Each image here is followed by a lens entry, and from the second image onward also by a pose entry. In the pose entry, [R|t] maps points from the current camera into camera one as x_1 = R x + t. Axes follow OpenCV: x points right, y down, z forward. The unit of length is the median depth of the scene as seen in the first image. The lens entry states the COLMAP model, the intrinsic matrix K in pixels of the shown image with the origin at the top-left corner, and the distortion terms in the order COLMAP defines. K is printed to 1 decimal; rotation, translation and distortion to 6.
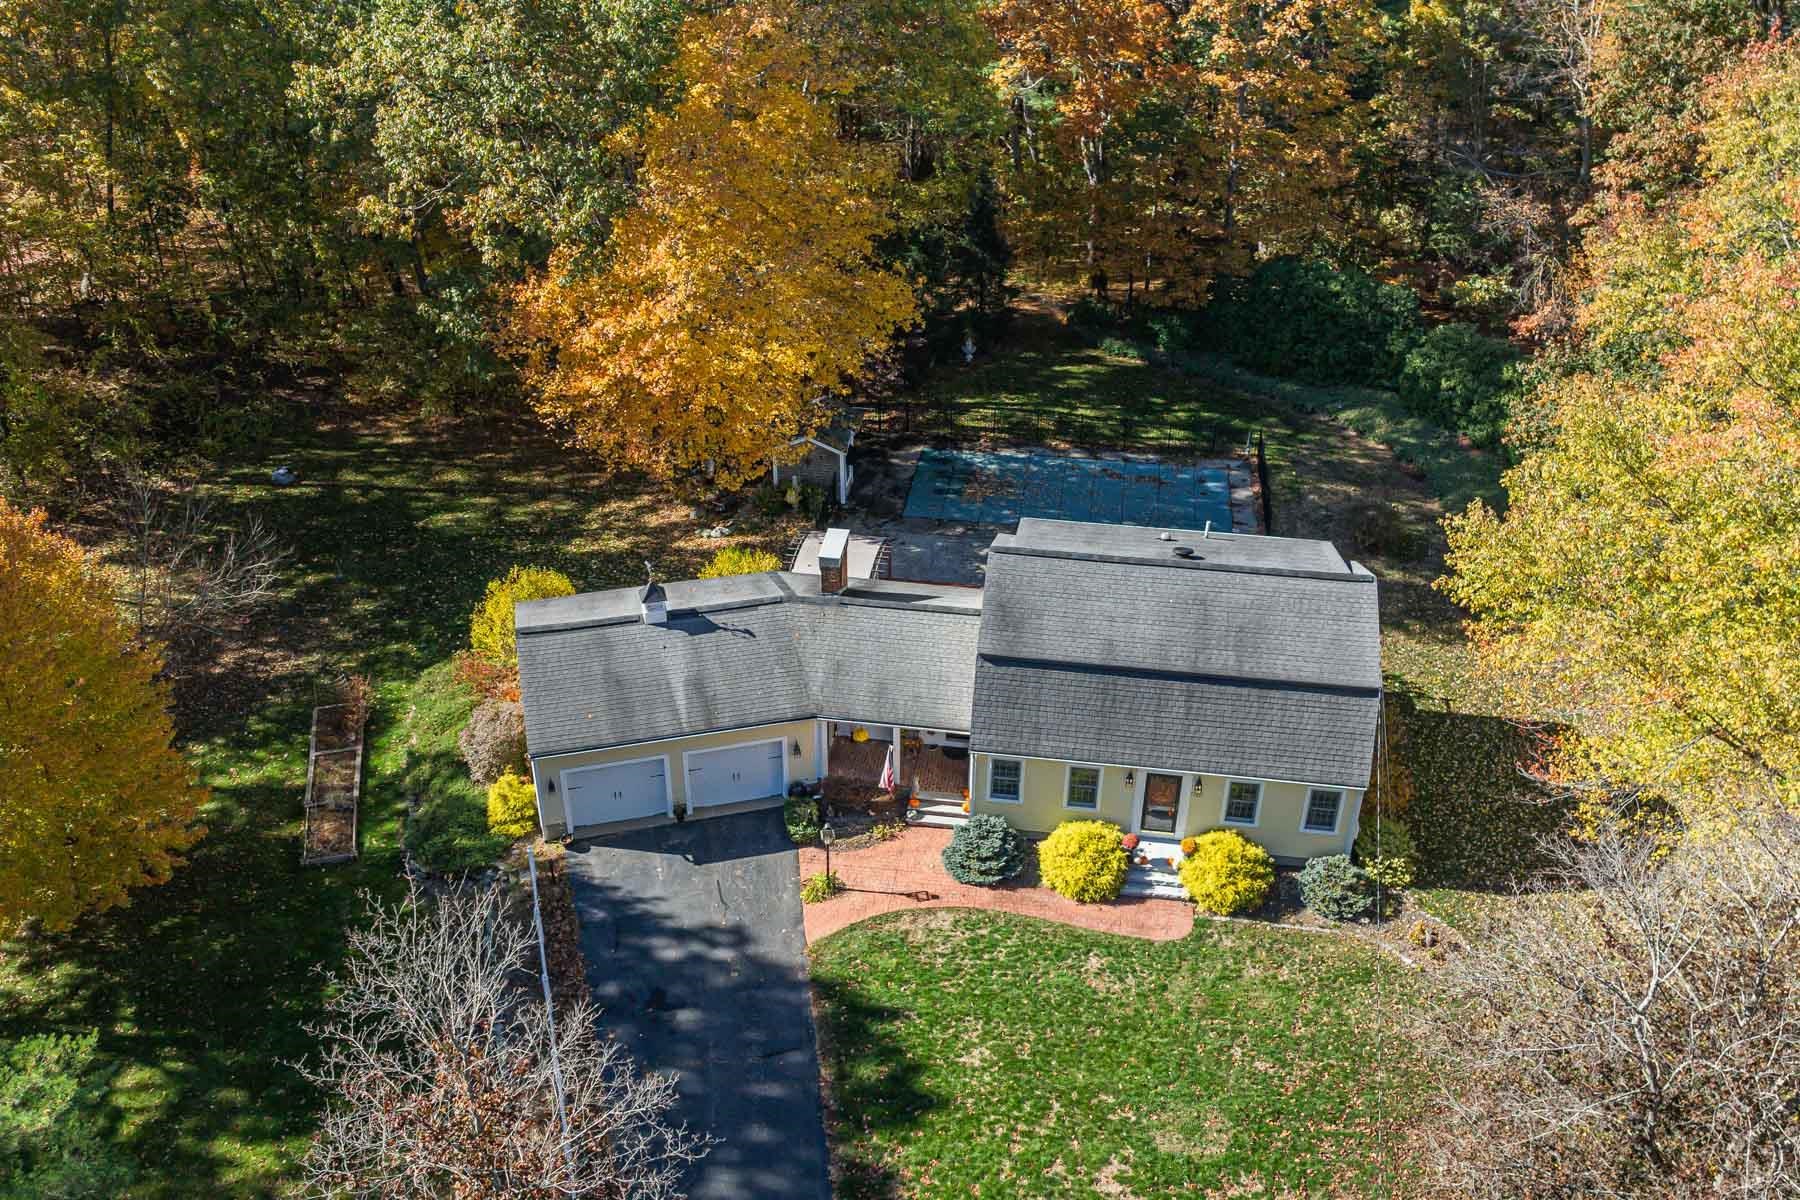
lens RADIAL K [[1518.7, 0, 904.6], [0, 1518.7, 608.5], [0, 0, 1]] dist [-0.013342, -0.011932]
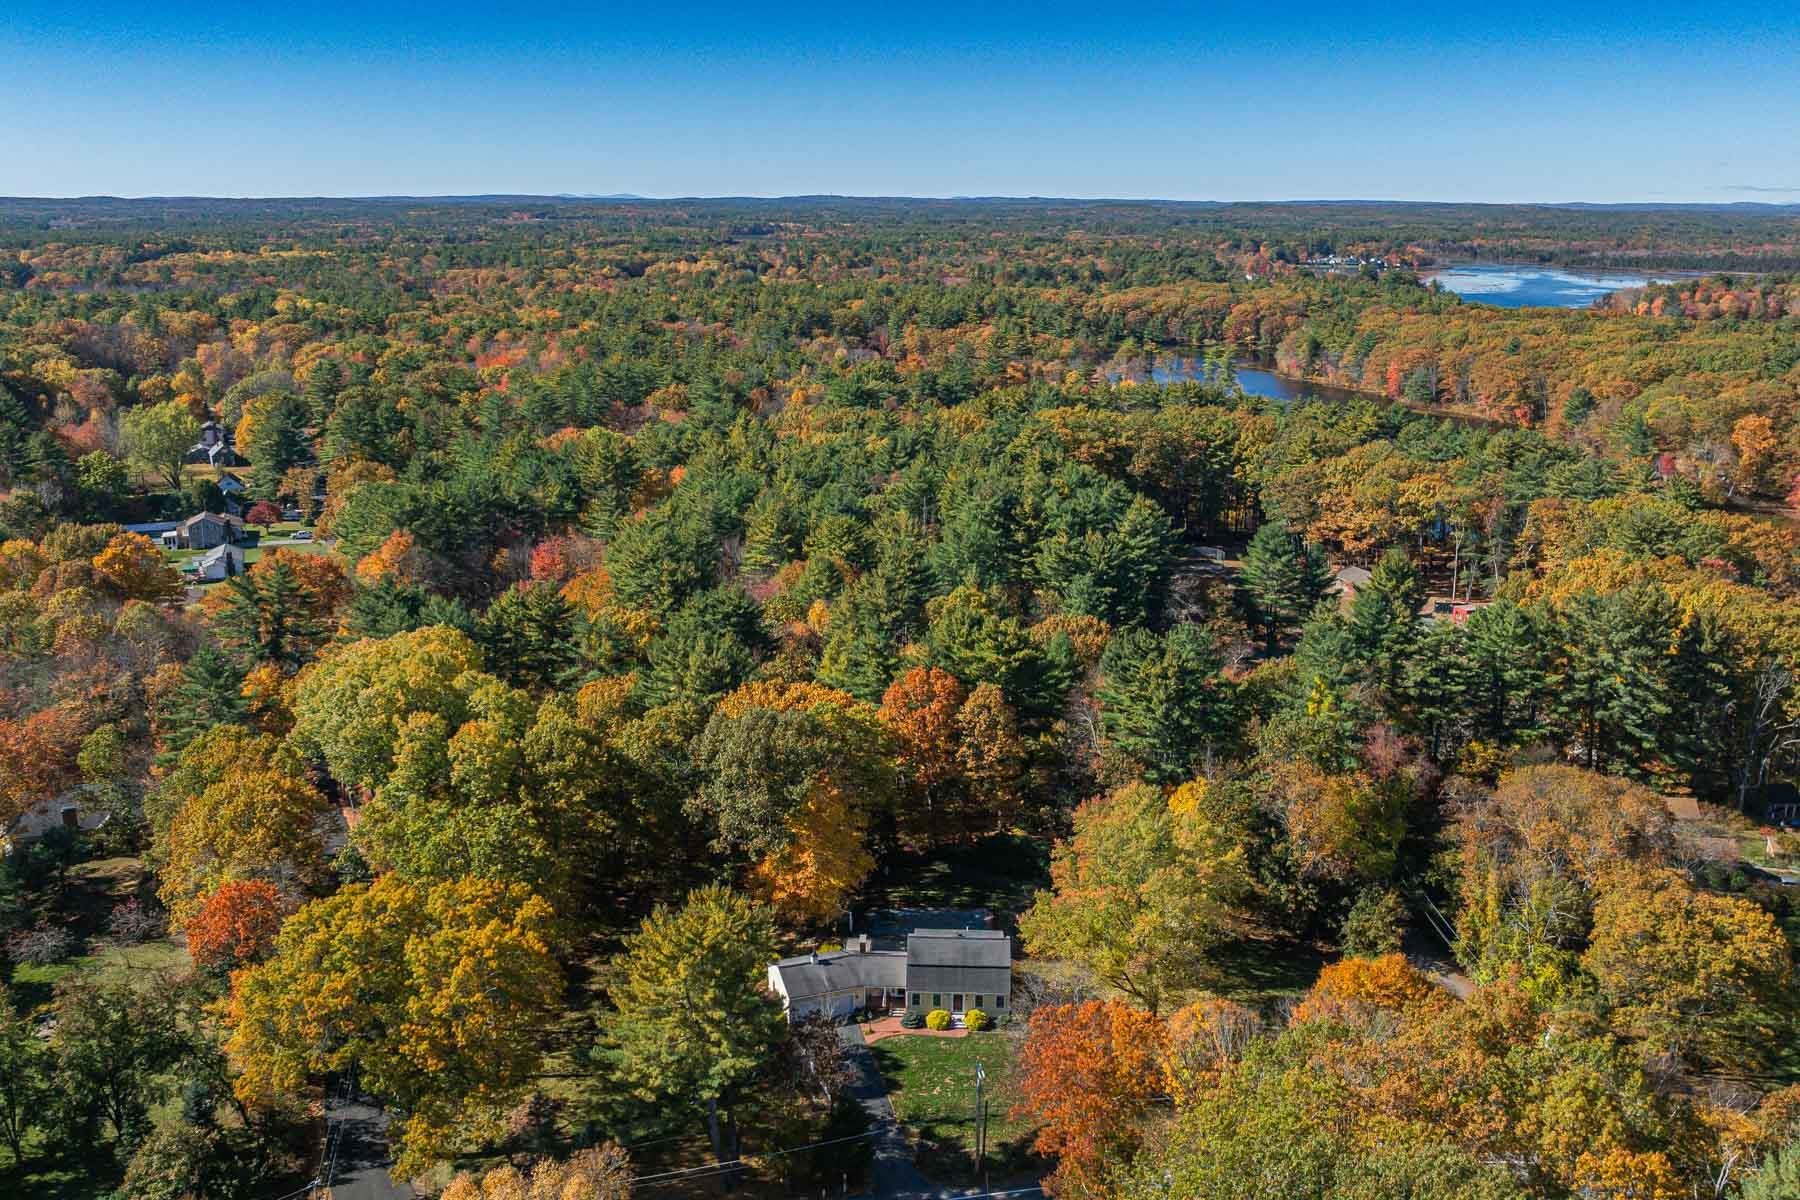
lens RADIAL K [[1518.7, 0, 904.6], [0, 1518.7, 608.5], [0, 0, 1]] dist [-0.013342, -0.011932]
pose [[0.994510, -0.031537, 0.099774, -0.287785], [0.058544, 0.957998, -0.280735, 0.225878], [-0.086729, 0.285035, 0.954585, -2.687858]]
